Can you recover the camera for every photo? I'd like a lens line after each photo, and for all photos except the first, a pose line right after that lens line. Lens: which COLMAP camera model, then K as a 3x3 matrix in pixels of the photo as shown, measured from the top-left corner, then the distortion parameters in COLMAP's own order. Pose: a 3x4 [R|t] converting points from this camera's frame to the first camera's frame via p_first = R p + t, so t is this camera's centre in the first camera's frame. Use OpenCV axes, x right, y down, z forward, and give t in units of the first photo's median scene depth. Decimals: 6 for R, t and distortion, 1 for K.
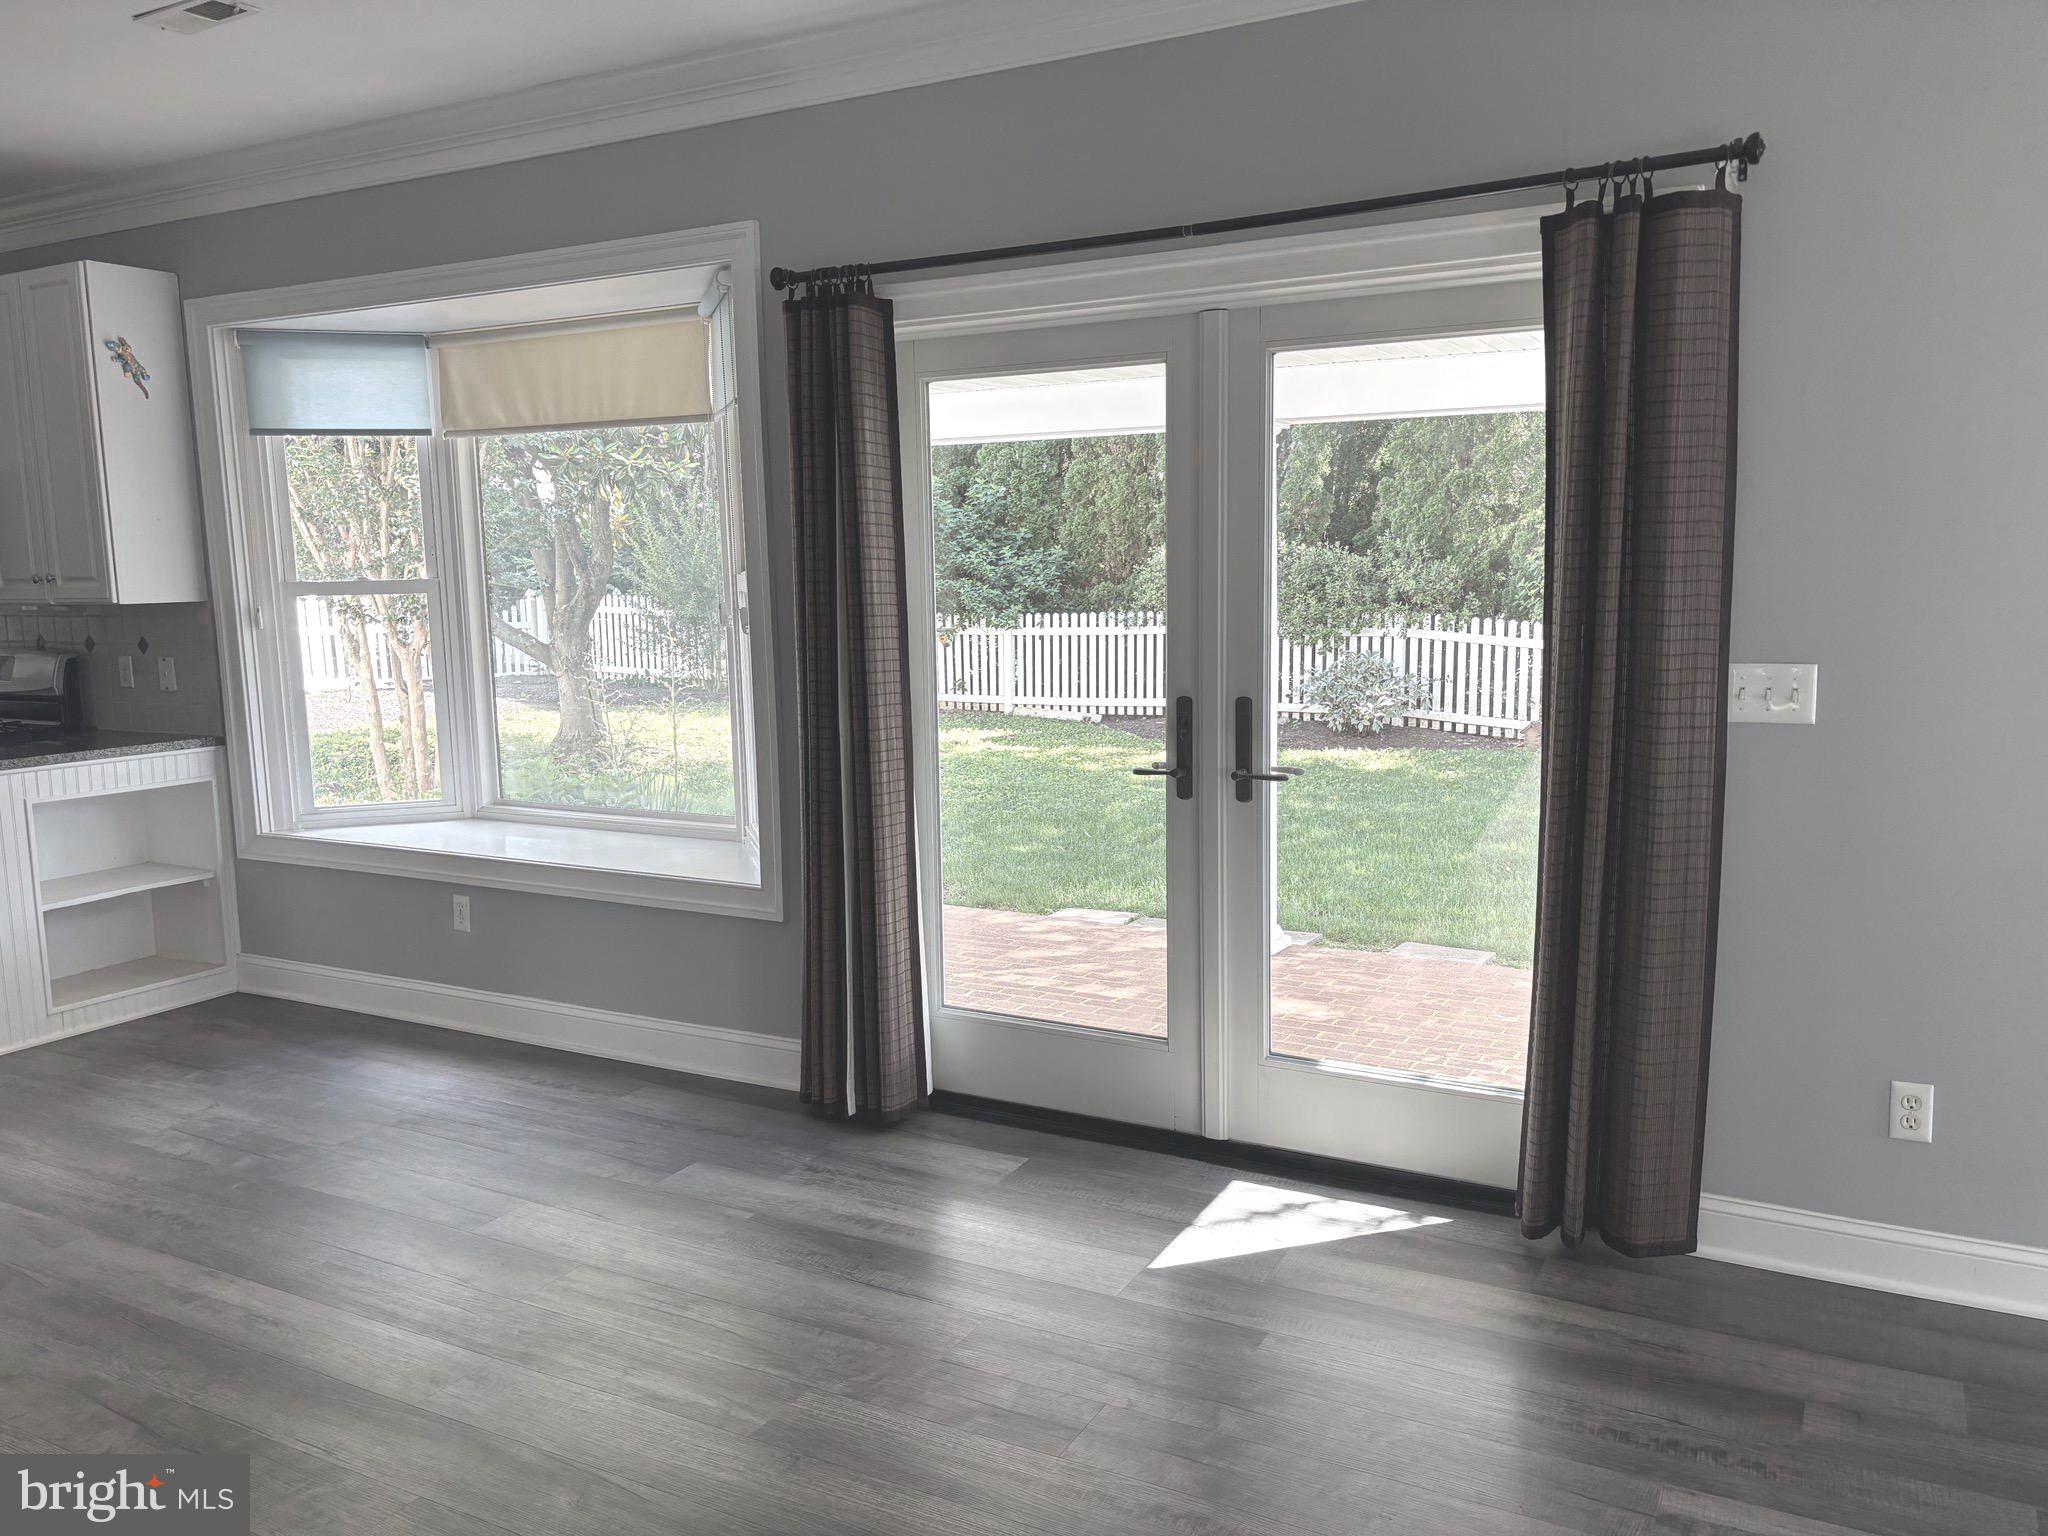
lens RADIAL K [[1565.3, 0, 1024.0], [0, 1565.3, 768.0], [0, 0, 1]] dist [0.000518, 0.001589]
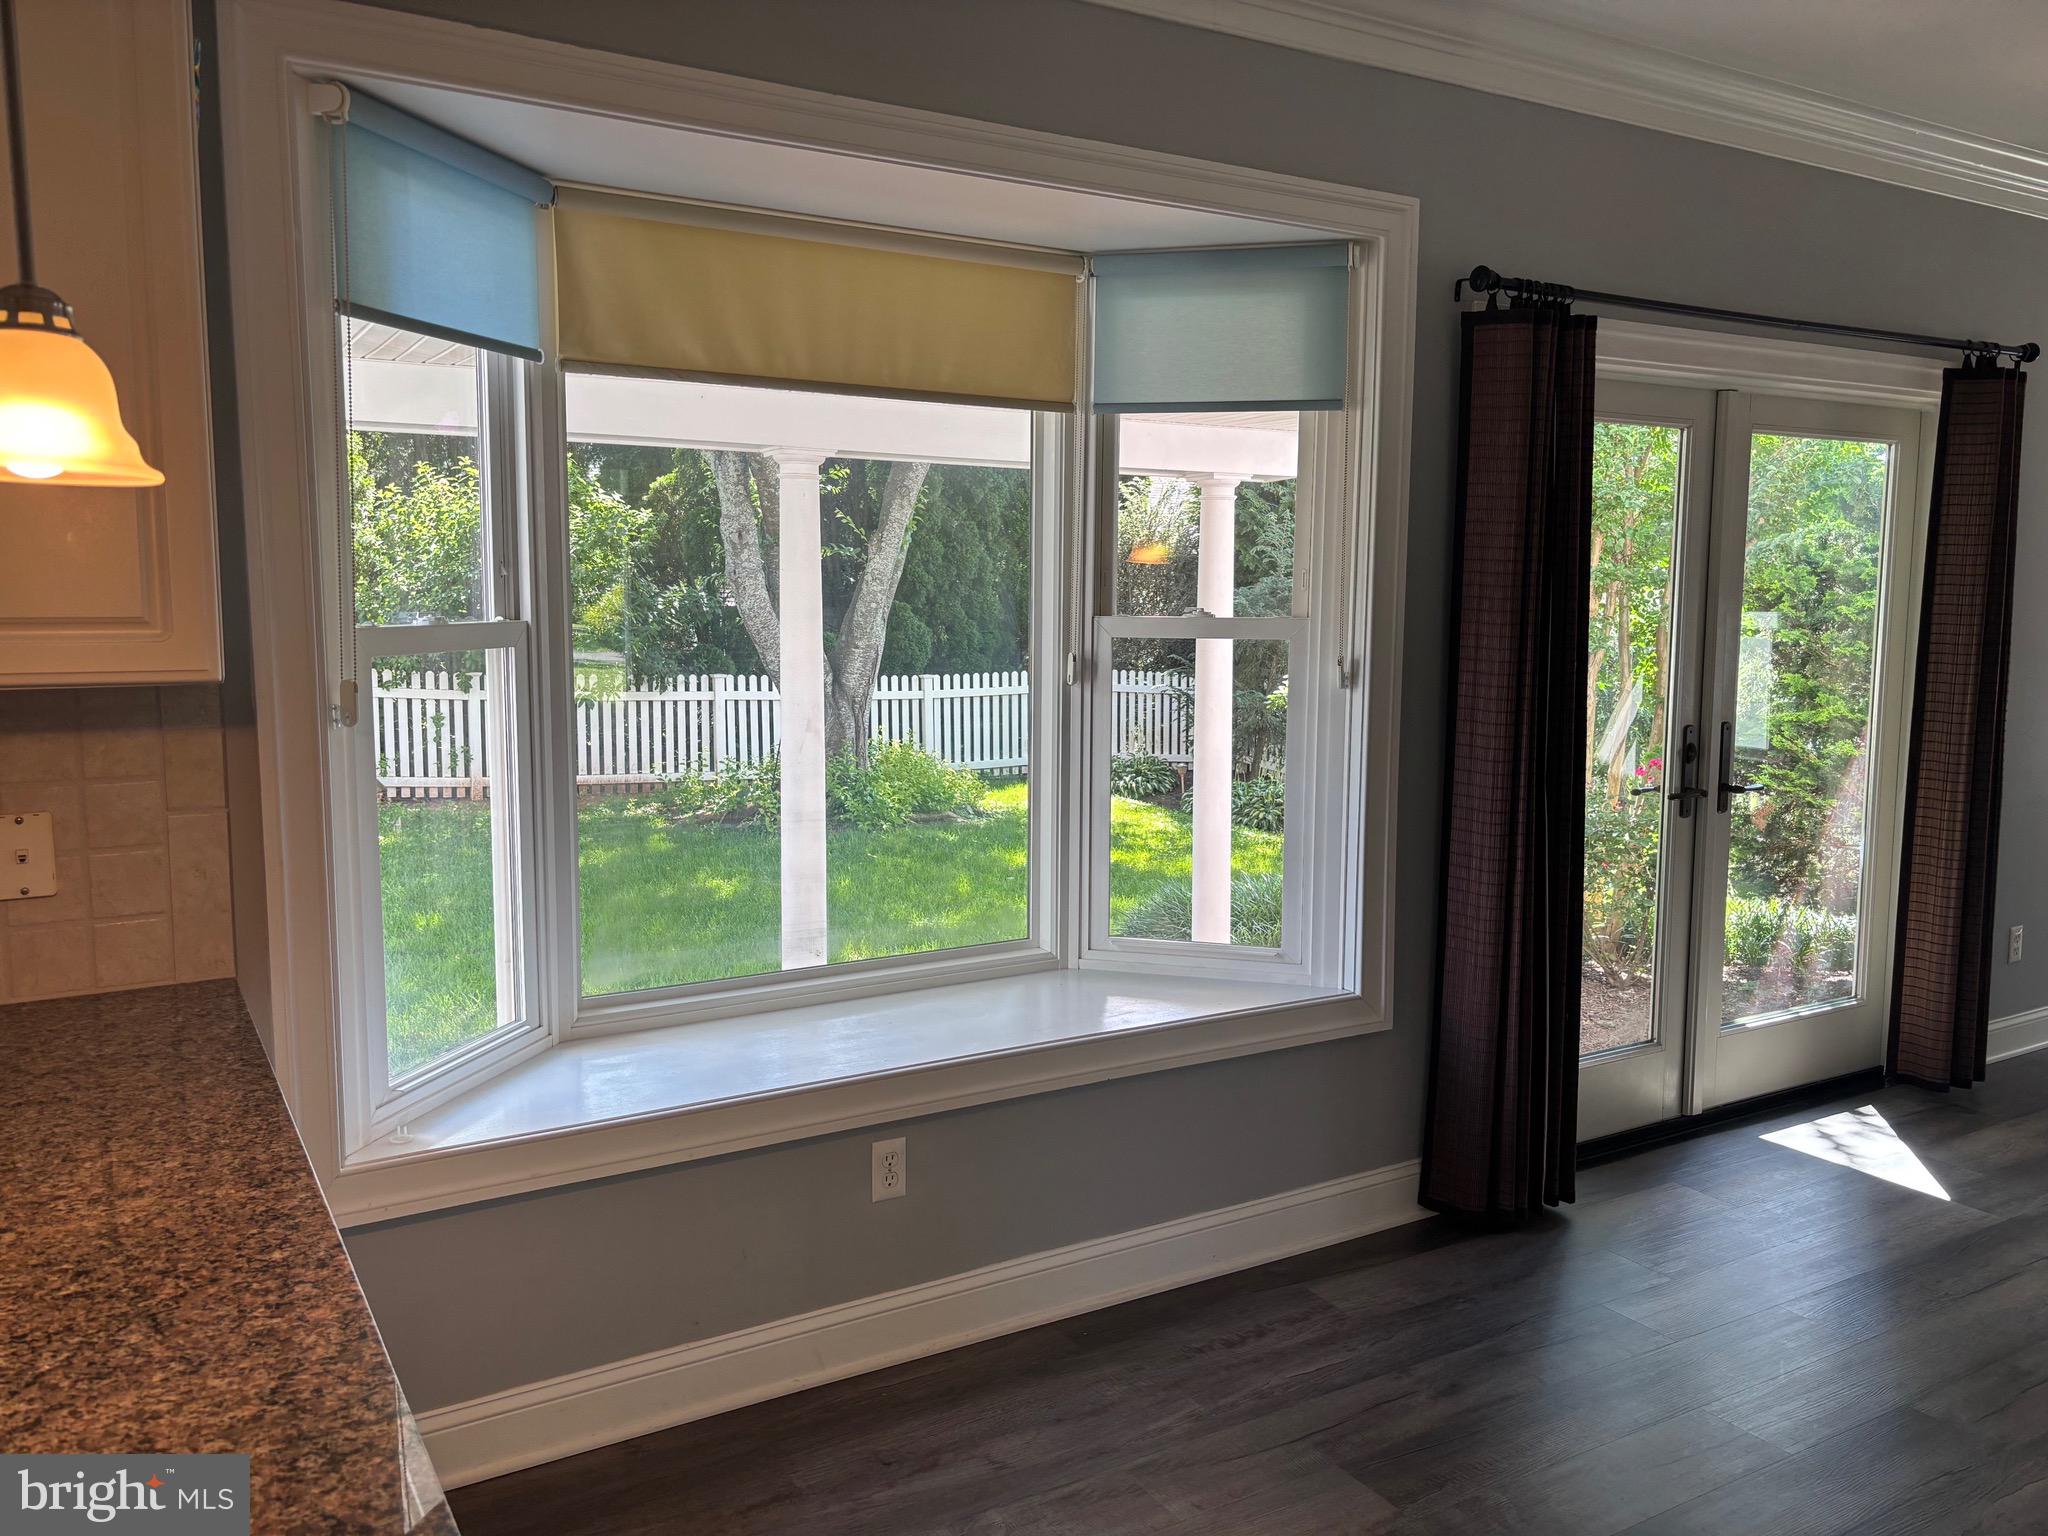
lens RADIAL K [[1565.3, 0, 1024.0], [0, 1565.3, 768.0], [0, 0, 1]] dist [0.000518, 0.001589]
pose [[0.518108, -0.075811, 0.851949, -0.963121], [0.103797, 0.994275, 0.025352, -0.083129], [-0.848993, 0.075294, 0.523011, 0.716649]]
